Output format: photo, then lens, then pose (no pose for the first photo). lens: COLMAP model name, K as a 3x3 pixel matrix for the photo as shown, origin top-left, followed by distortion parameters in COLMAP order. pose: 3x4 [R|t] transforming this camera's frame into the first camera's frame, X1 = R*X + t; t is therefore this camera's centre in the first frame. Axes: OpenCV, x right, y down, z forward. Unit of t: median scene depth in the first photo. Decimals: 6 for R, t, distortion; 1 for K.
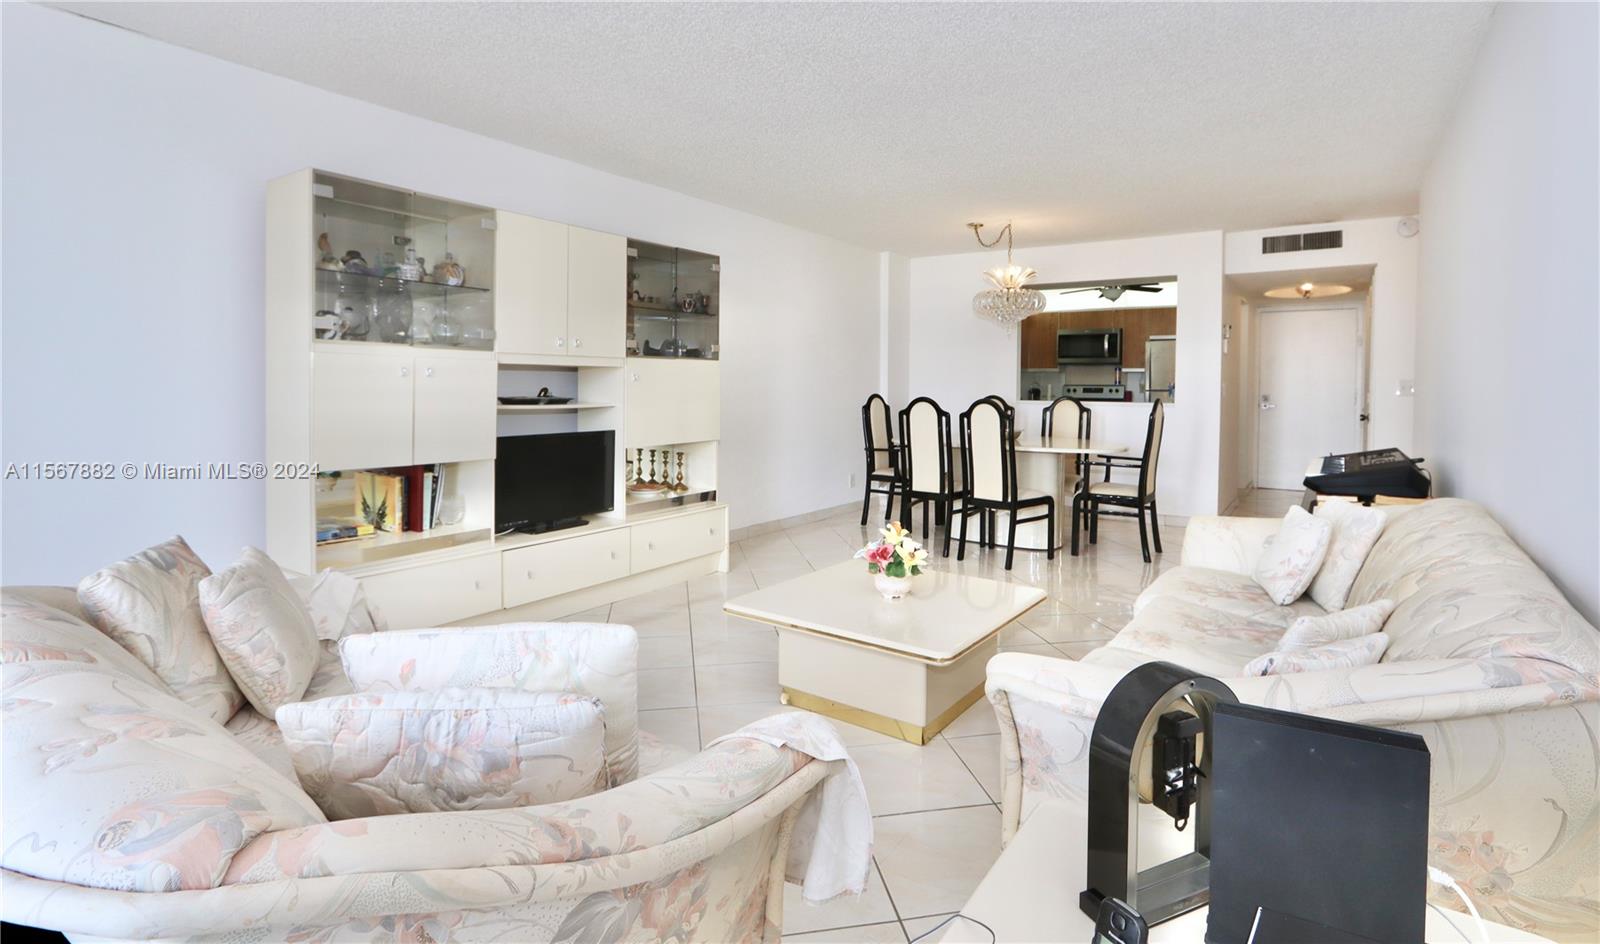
lens RADIAL K [[785.3, 0, 817.5], [0, 785.3, 399.1], [0, 0, 1]] dist [-0.015149, 0.003097]
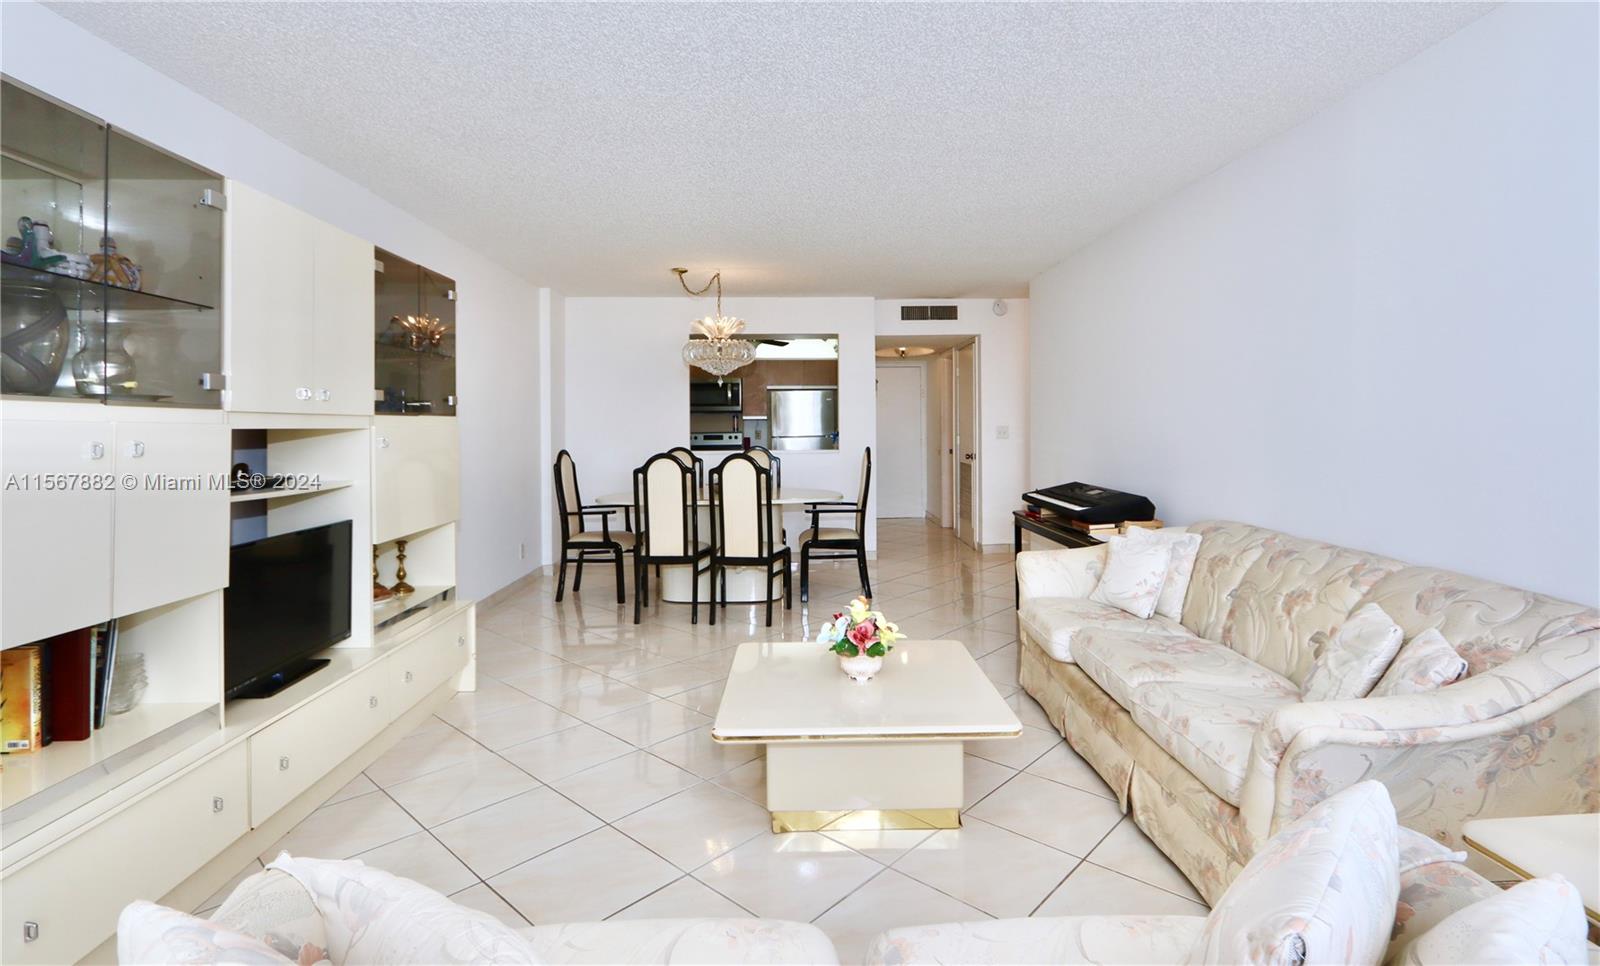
lens RADIAL K [[778.7, 0, 823.3], [0, 778.7, 427.2], [0, 0, 1]] dist [-0.018021, 0.000905]
pose [[0.797415, -0.015746, 0.603226, -0.268975], [0.027026, 0.999588, -0.009634, -0.019453], [-0.602826, 0.023985, 0.797512, 0.162960]]
